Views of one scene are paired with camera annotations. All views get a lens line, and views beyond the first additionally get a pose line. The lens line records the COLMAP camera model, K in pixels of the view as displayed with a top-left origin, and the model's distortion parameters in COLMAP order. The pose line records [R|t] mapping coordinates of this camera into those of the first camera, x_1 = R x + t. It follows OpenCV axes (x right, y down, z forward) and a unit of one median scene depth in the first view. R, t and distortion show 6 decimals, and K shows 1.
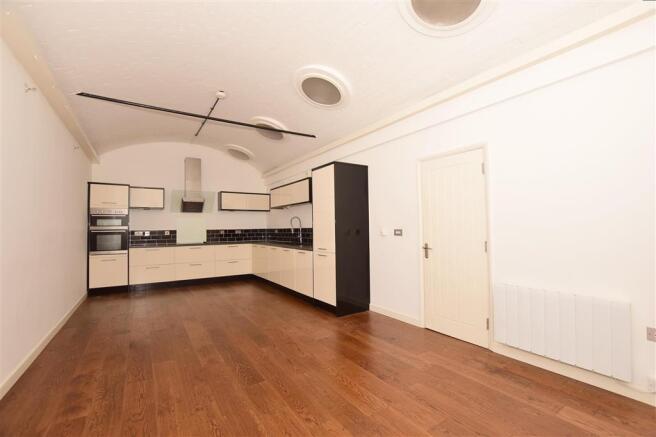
lens RADIAL K [[297.5, 0, 328.0], [0, 297.5, 218.5], [0, 0, 1]] dist [-0.000452, -0.000160]
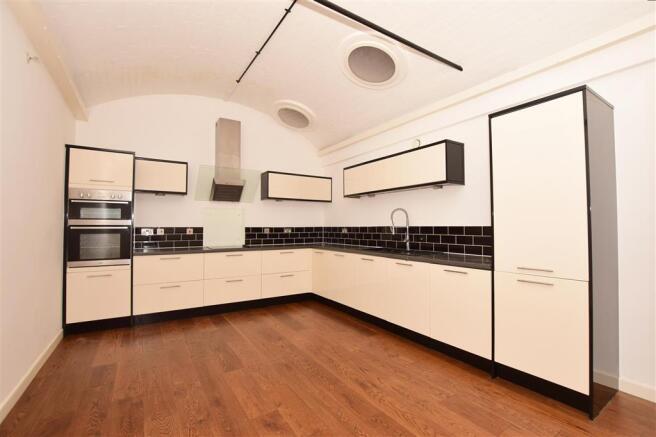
lens RADIAL K [[289.8, 0, 328.0], [0, 289.8, 218.5], [0, 0, 1]] dist [-0.018151, 0.000065]
pose [[0.999885, 0.012011, 0.009235, -0.249256], [-0.012047, 0.999920, 0.003865, 0.014338], [-0.009188, -0.003976, 0.999950, 0.369246]]
